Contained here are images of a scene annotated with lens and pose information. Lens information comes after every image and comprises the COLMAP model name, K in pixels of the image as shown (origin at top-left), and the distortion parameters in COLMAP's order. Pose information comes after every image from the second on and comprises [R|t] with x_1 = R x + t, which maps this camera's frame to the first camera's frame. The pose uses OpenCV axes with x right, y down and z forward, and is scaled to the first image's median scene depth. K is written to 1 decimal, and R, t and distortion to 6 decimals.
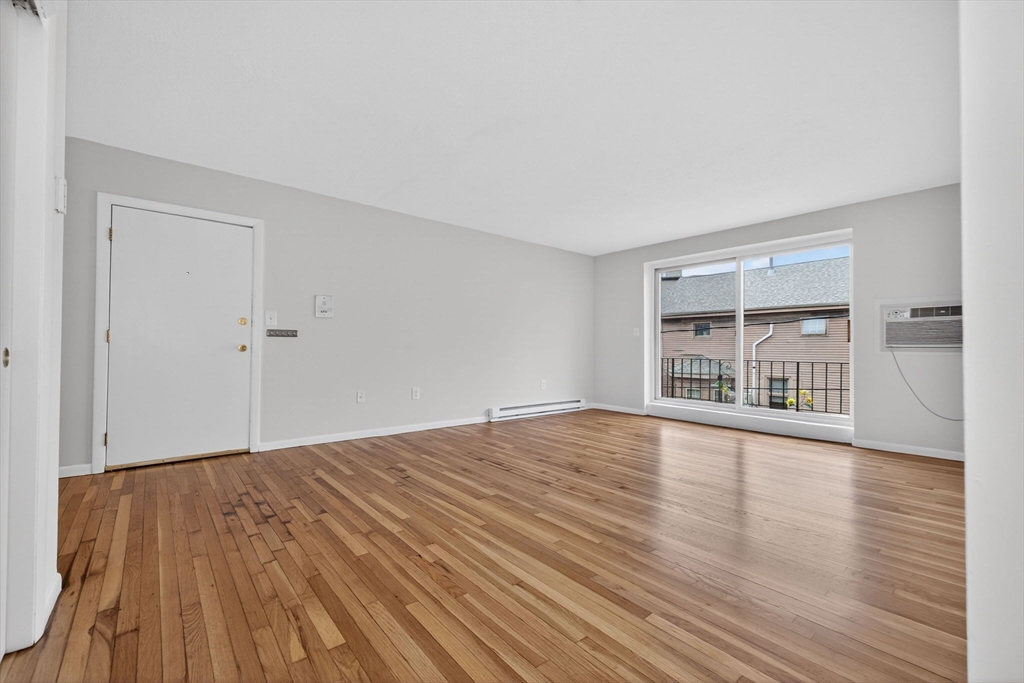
lens RADIAL K [[439.4, 0, 489.3], [0, 439.4, 337.5], [0, 0, 1]] dist [0.009206, 0.000085]
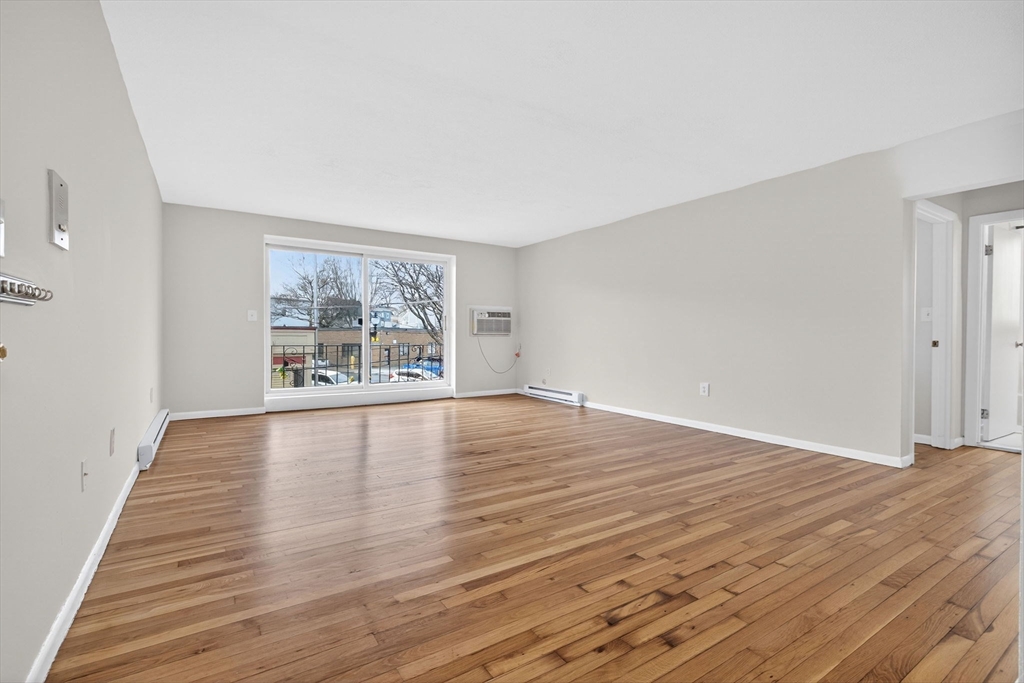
lens RADIAL K [[432.0, 0, 512.0], [0, 432.0, 341.5], [0, 0, 1]] dist [-0.000428, 0.000382]
pose [[0.119854, -0.019530, 0.992599, -1.176860], [-0.026548, 0.999386, 0.022869, 0.014488], [-0.992437, -0.029092, 0.119262, 1.172781]]
